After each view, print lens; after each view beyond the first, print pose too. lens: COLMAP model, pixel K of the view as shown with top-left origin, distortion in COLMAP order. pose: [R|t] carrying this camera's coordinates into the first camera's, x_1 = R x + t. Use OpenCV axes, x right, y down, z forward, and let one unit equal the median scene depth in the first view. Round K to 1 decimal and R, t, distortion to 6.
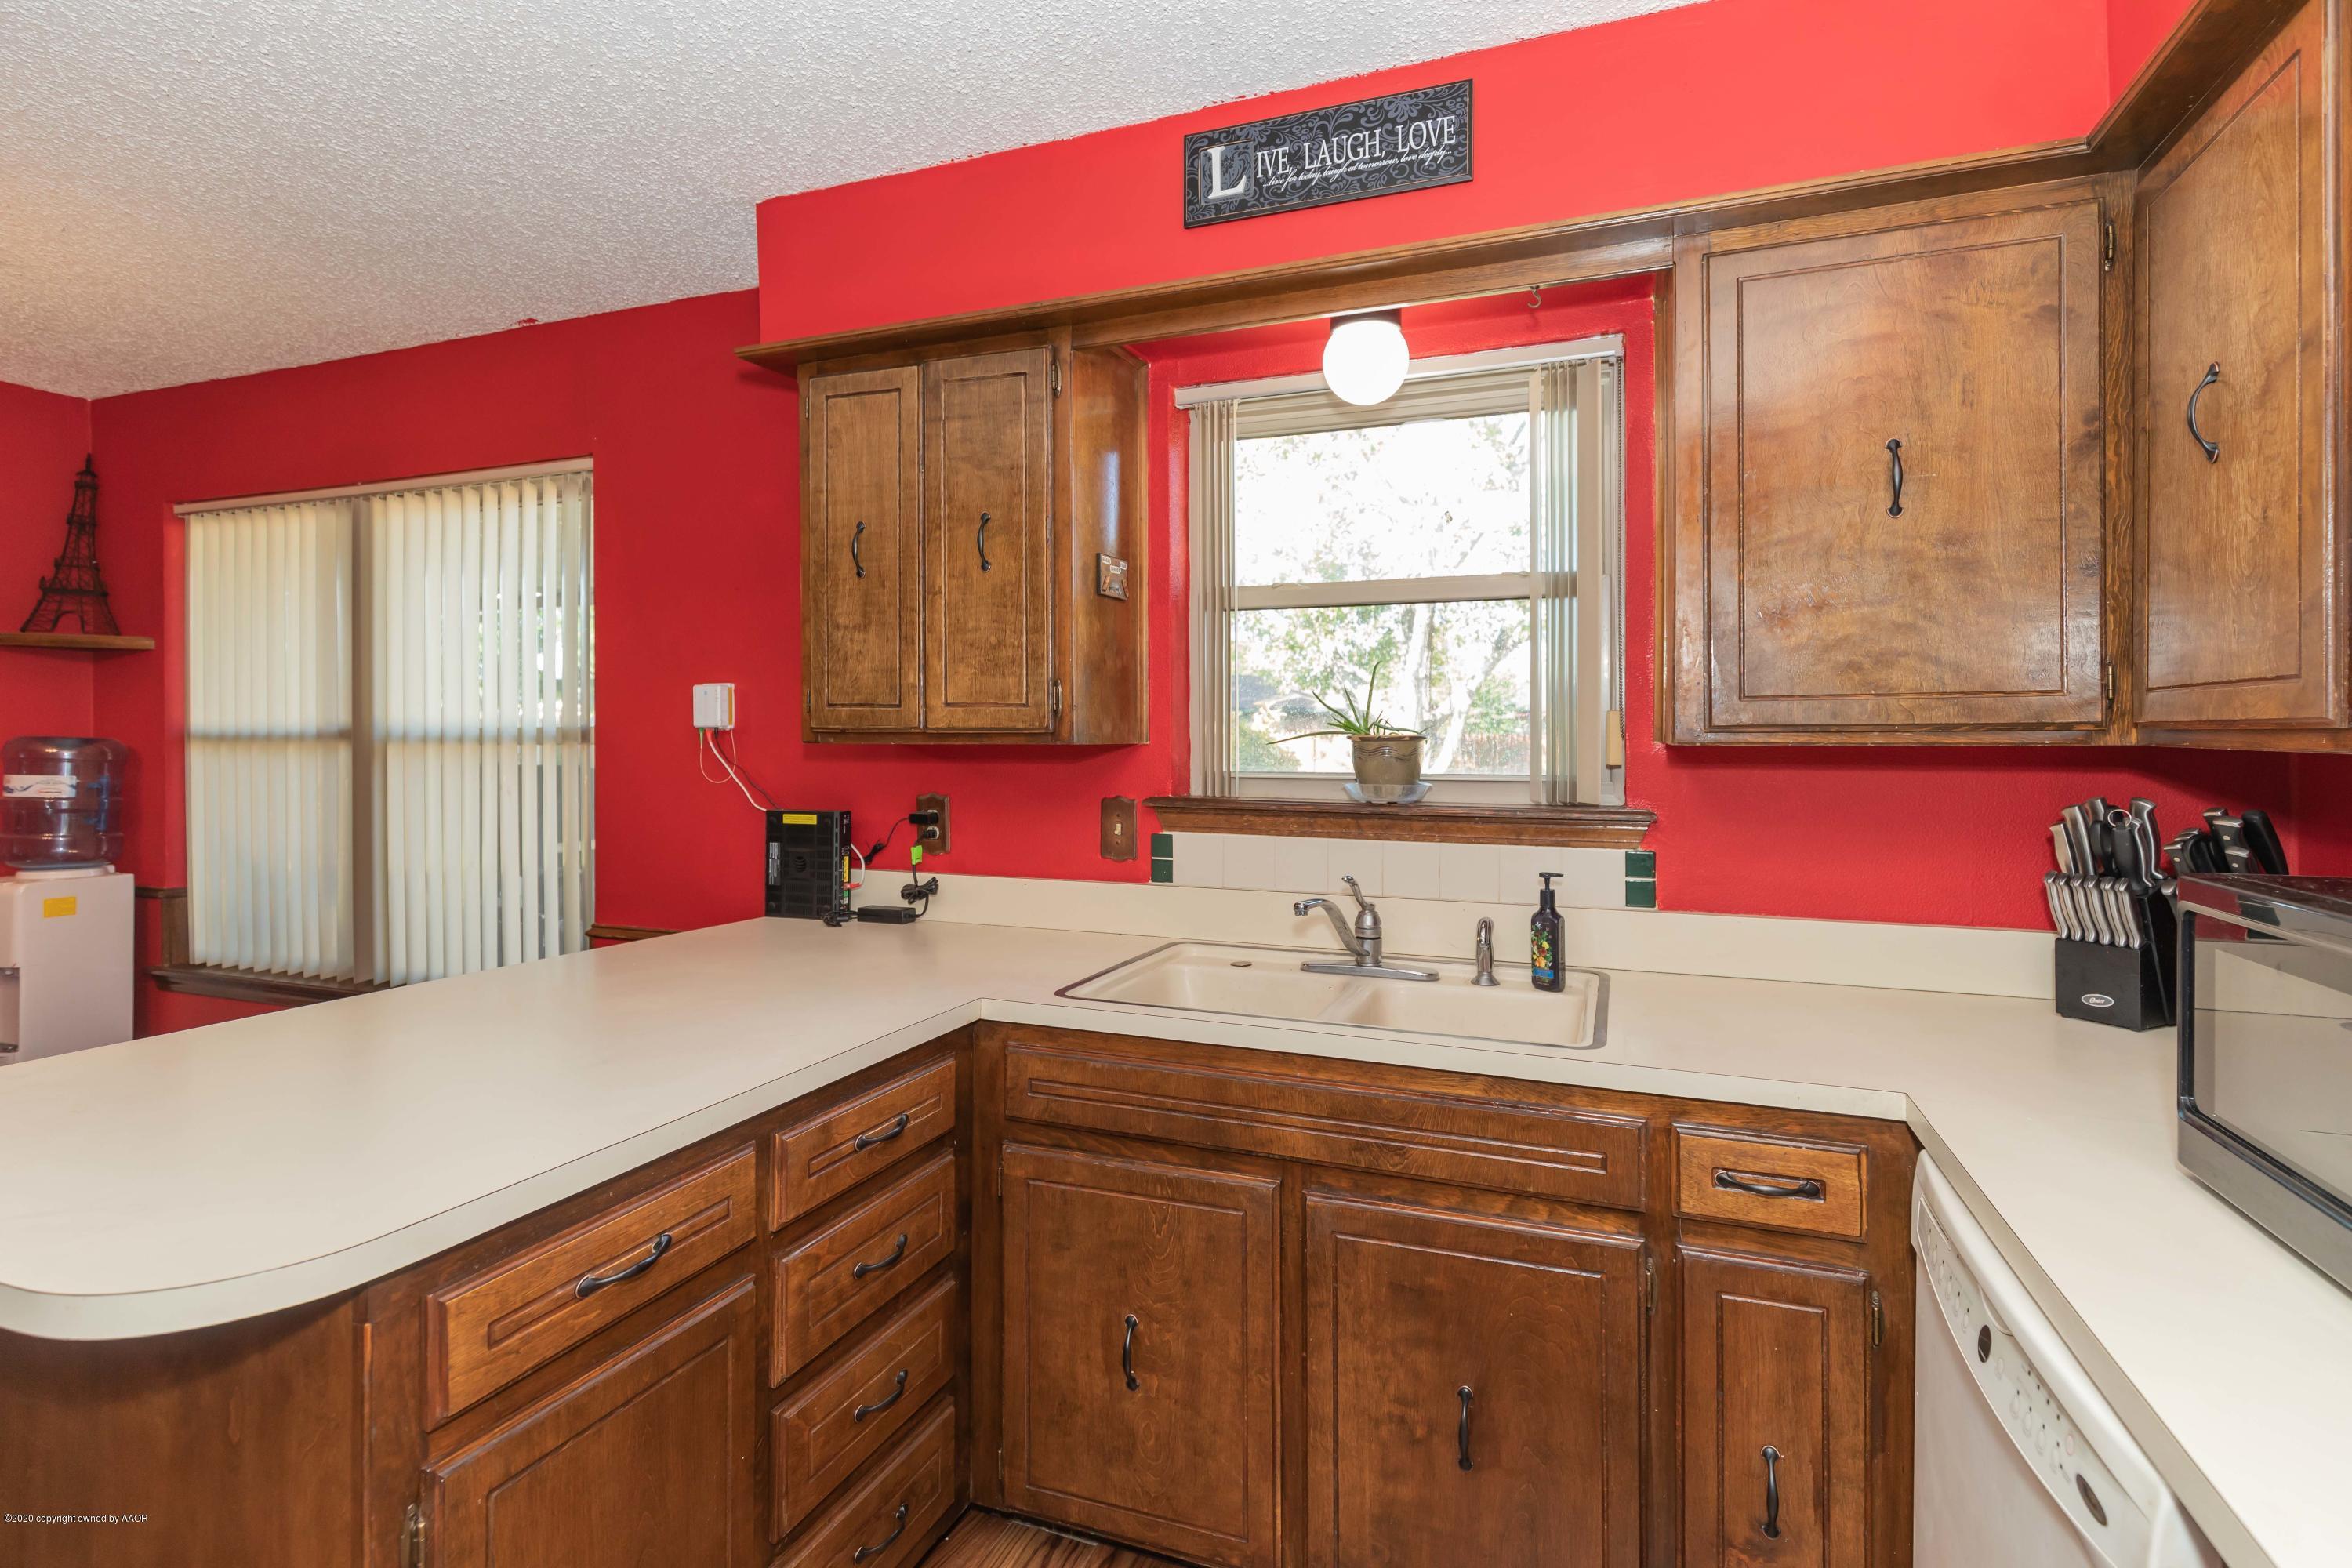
lens RADIAL K [[1128.2, 0, 1104.0], [0, 1128.2, 745.6], [0, 0, 1]] dist [0.008969, -0.003688]
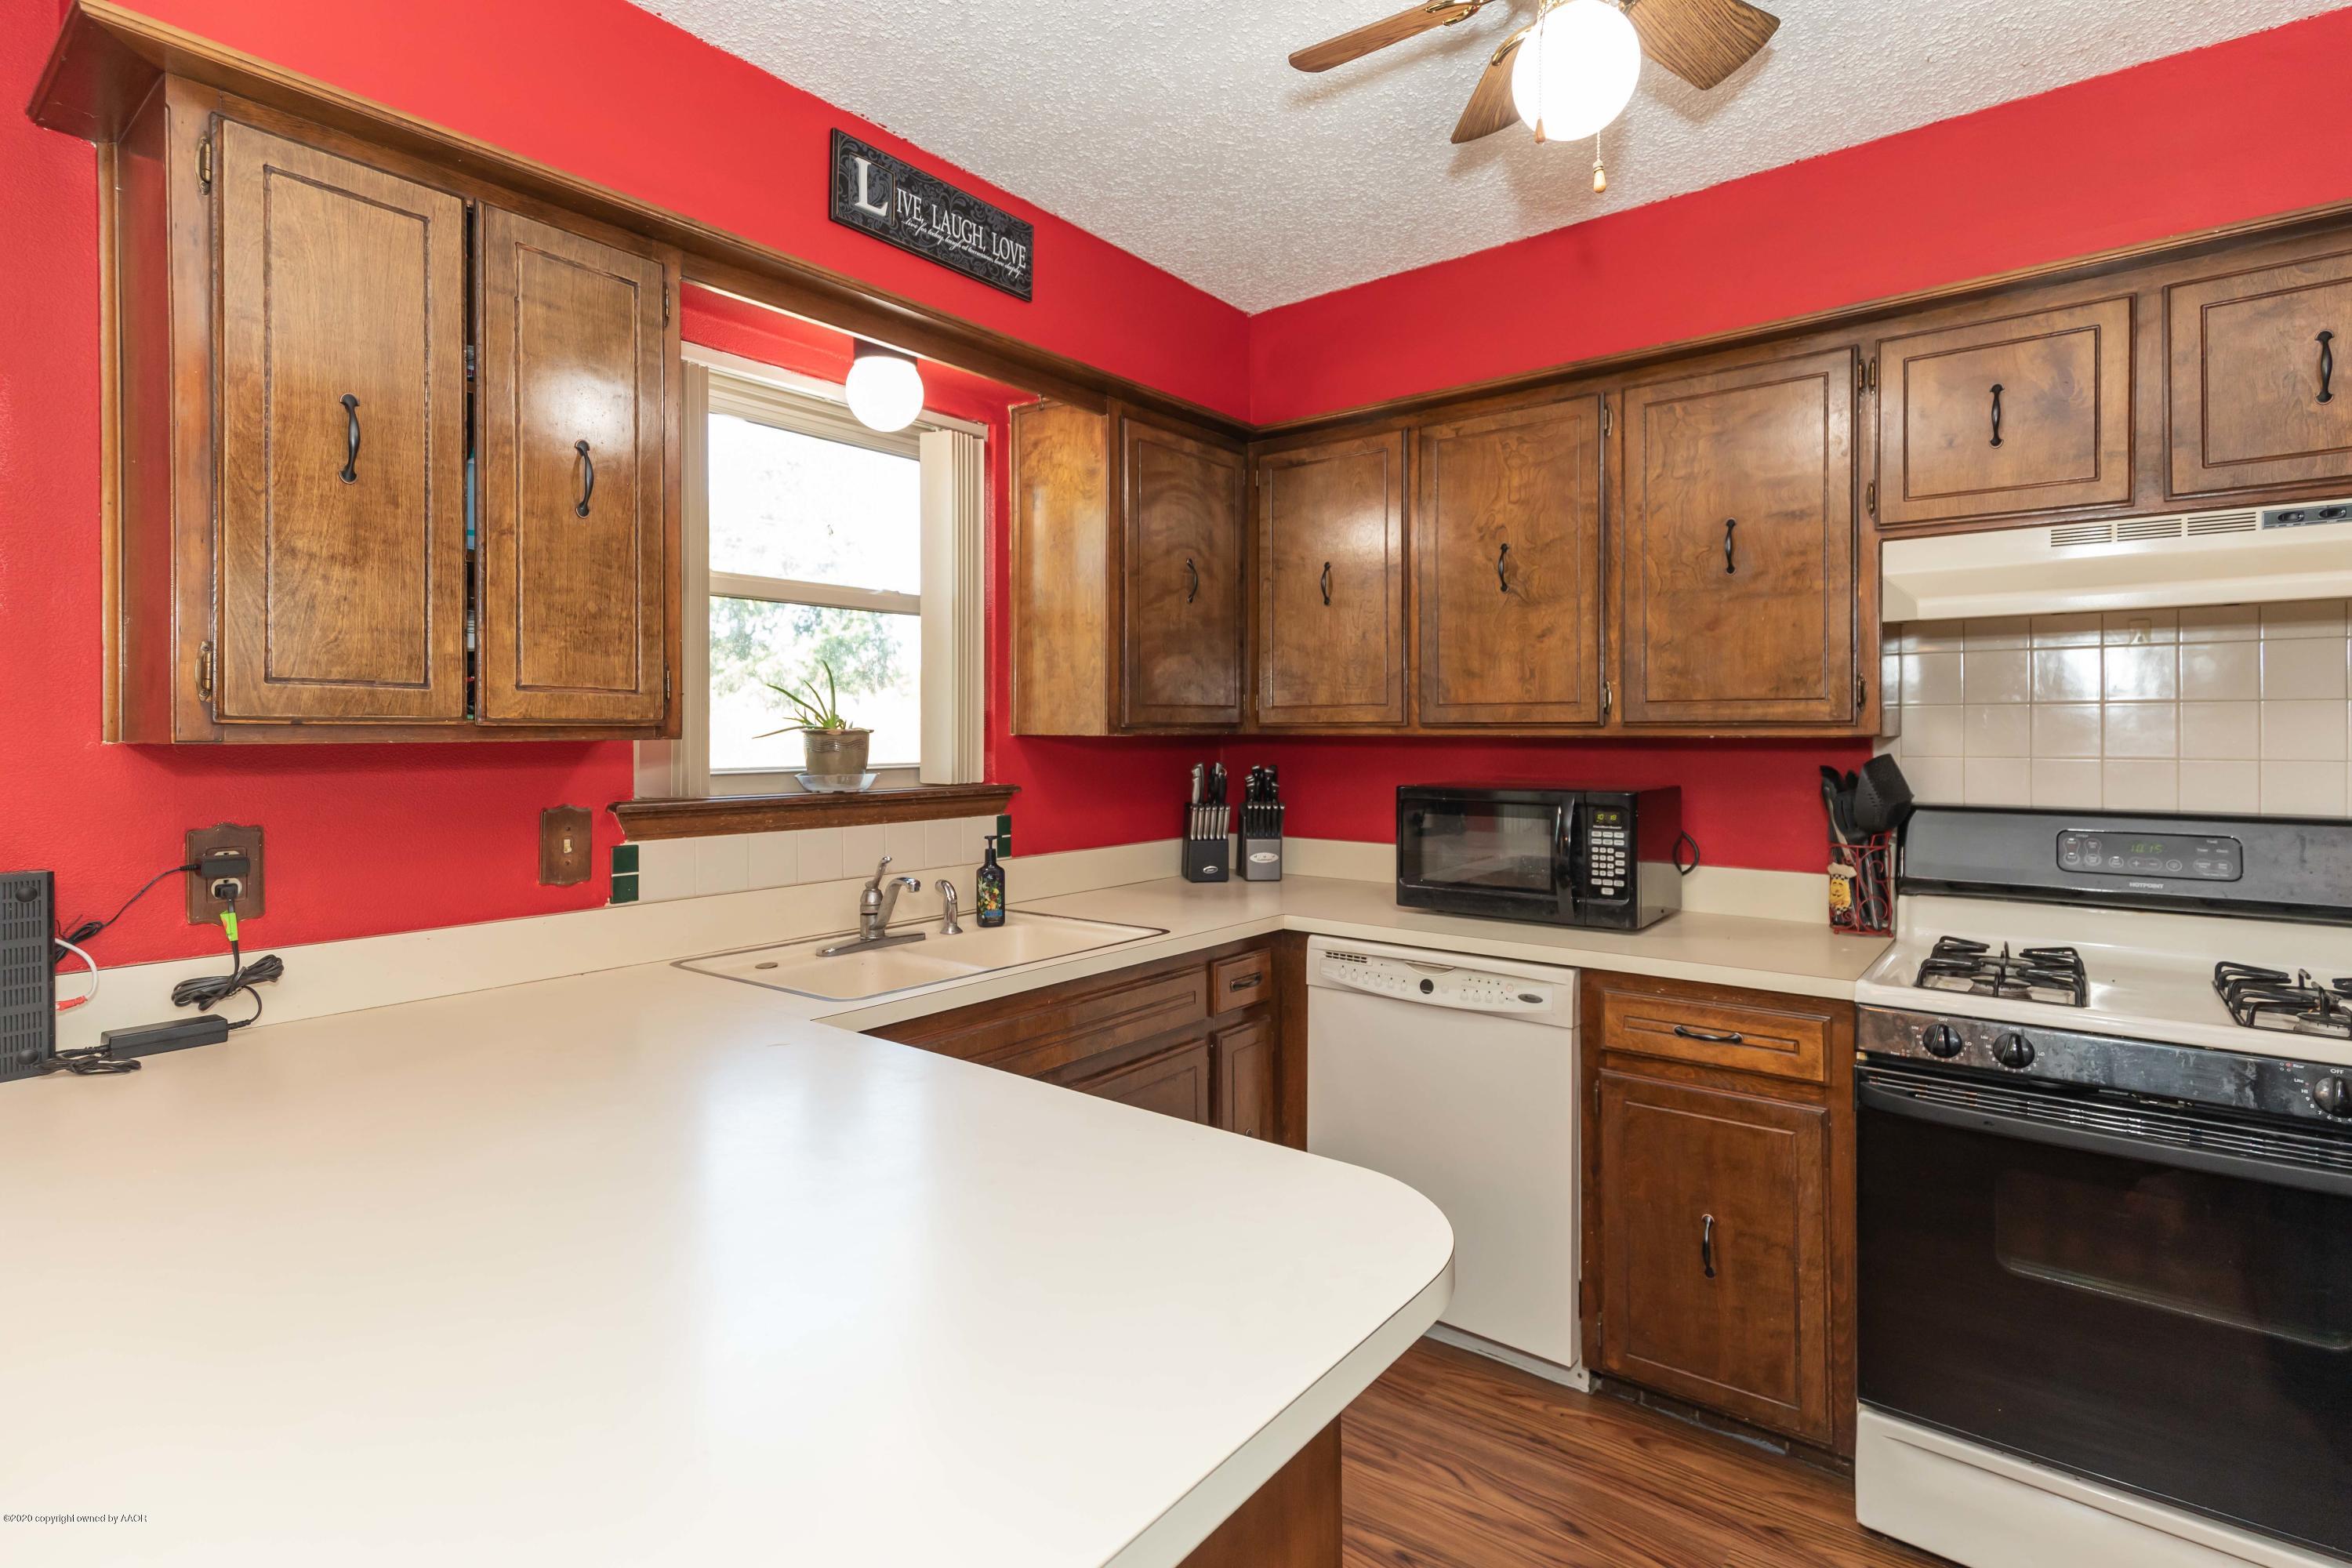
lens RADIAL K [[1128.2, 0, 1159.1], [0, 1128.2, 734.0], [0, 0, 1]] dist [0.008969, -0.003688]
pose [[0.300852, -0.002821, 0.953667, -0.716885], [0.012817, 0.999917, -0.001085, -0.000337], [-0.953585, 0.012549, 0.300864, 0.390558]]
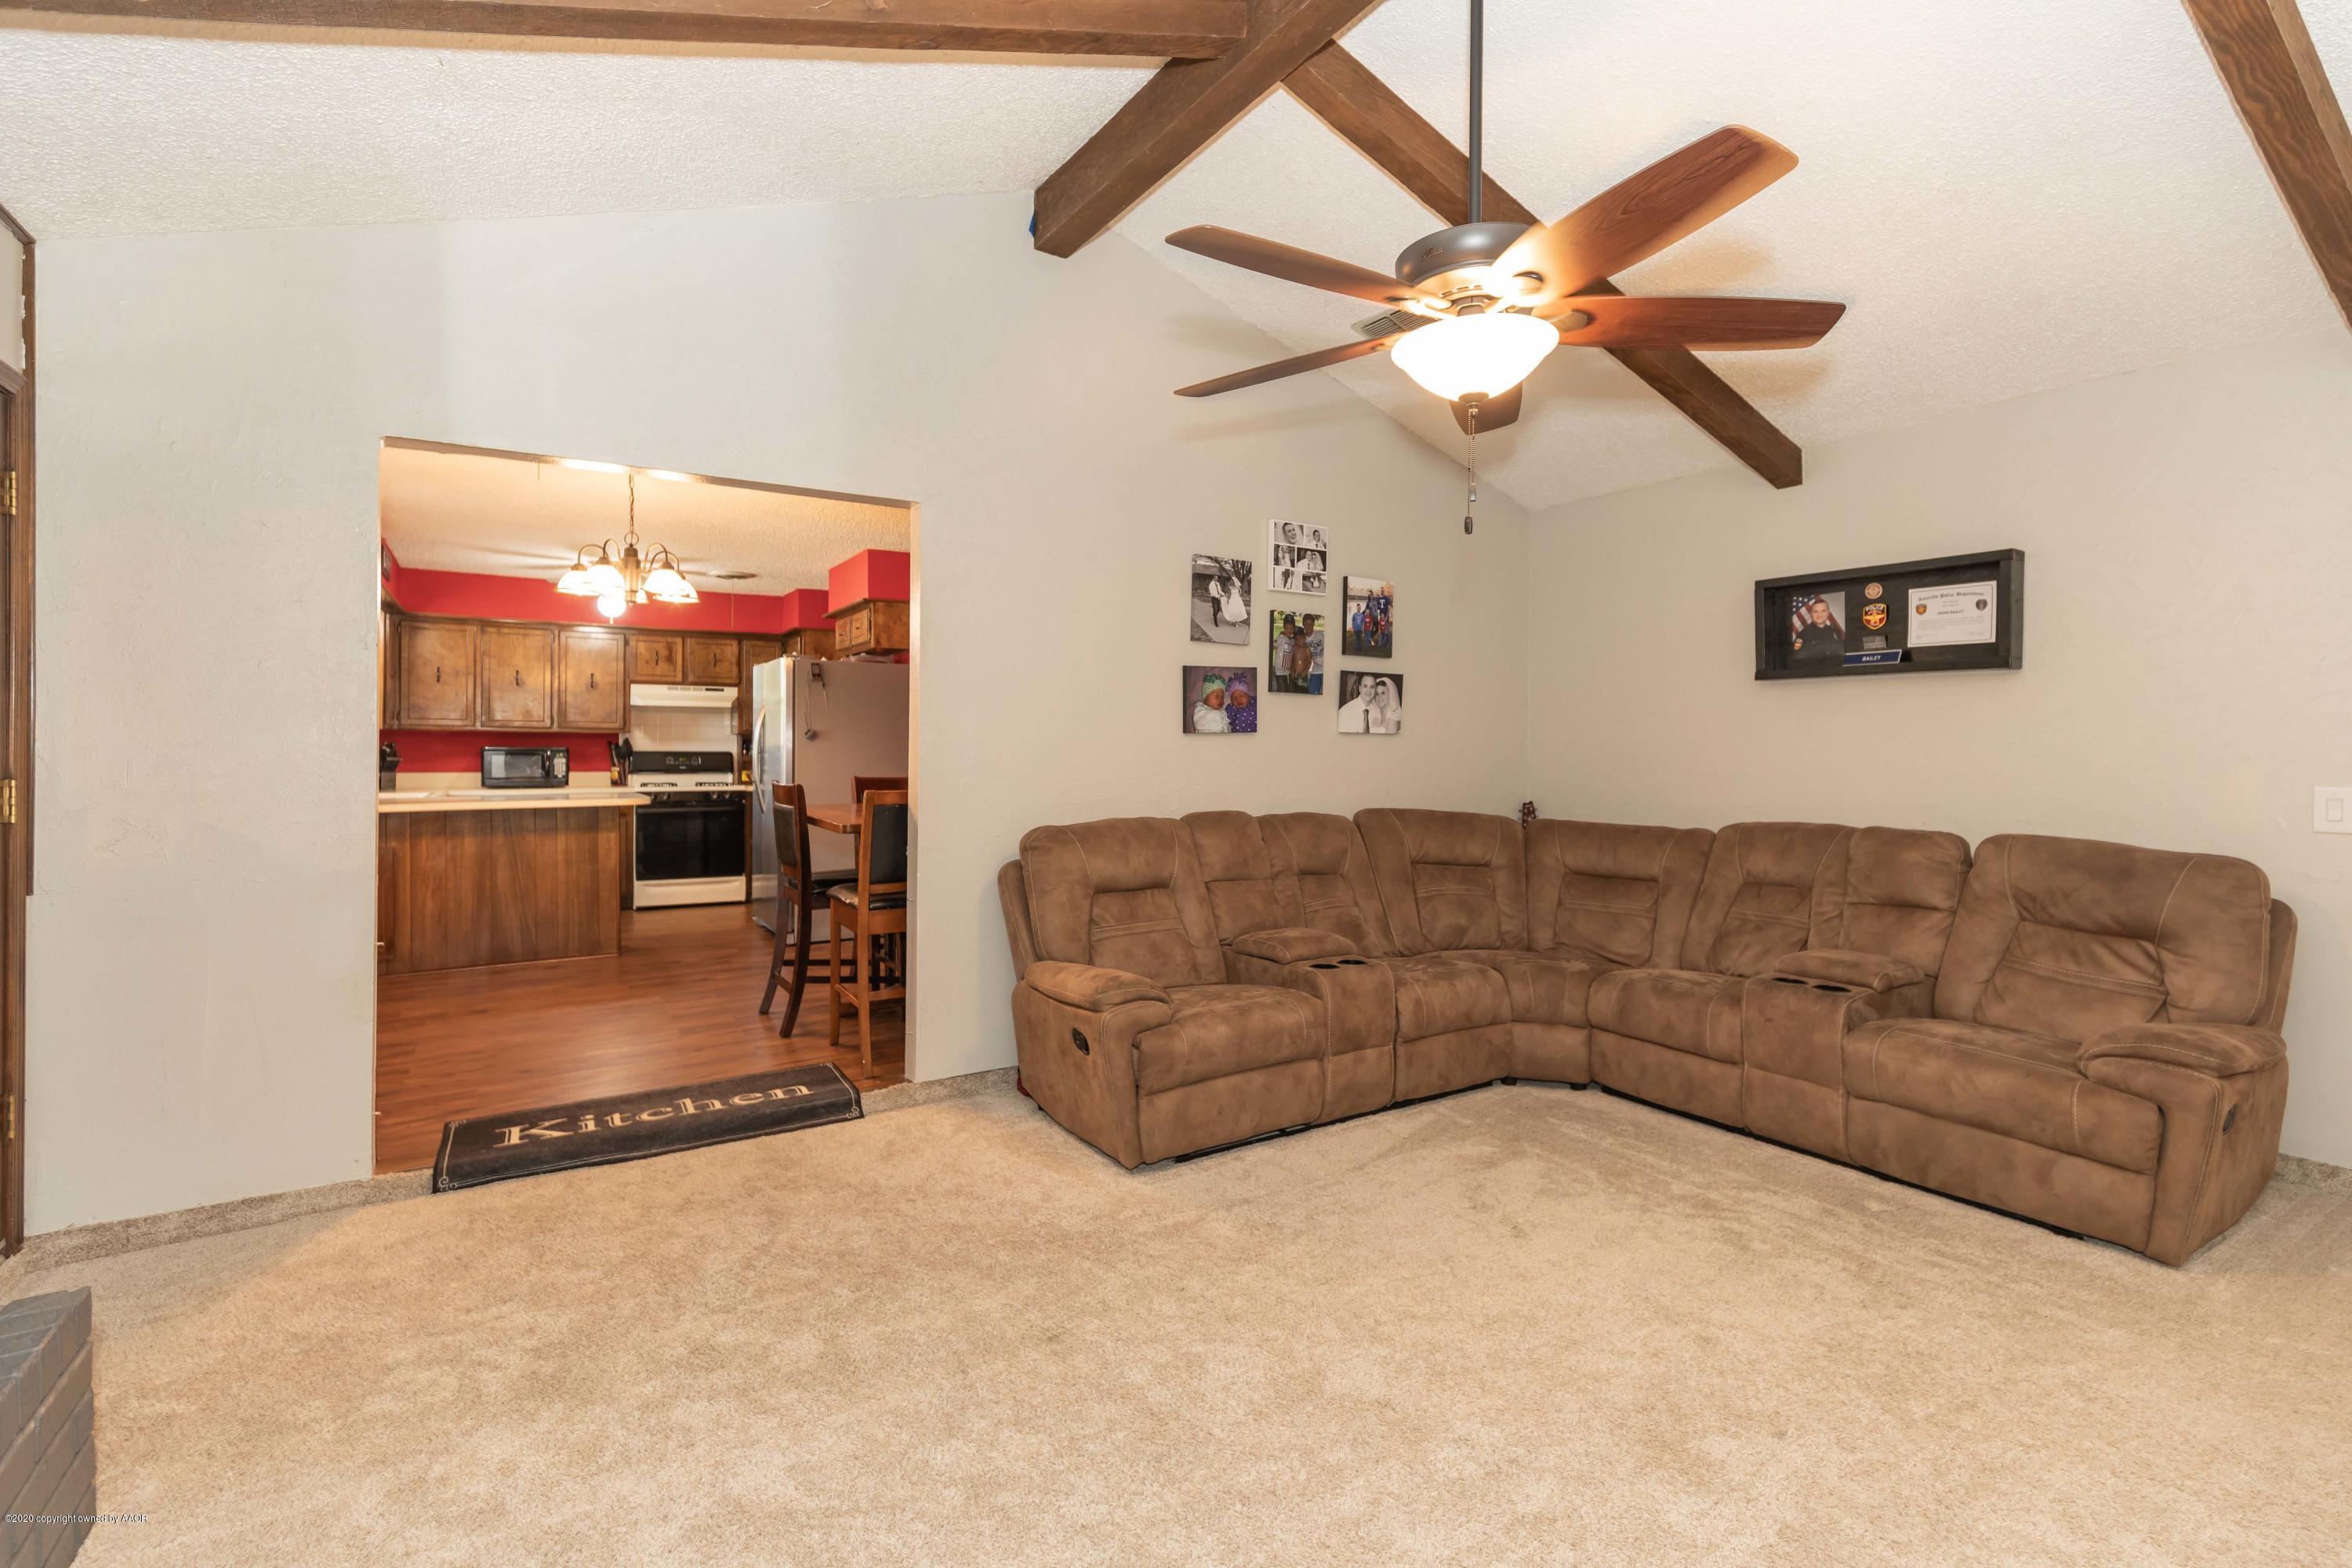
lens RADIAL K [[1115.9, 0, 1198.3], [0, 1115.9, 751.4], [0, 0, 1]] dist [0.006216, -0.002000]
pose [[-0.801756, -0.007716, 0.597601, -3.397042], [-0.000518, 0.999925, 0.012216, 0.024252], [-0.597651, 0.009485, -0.801700, 1.964828]]
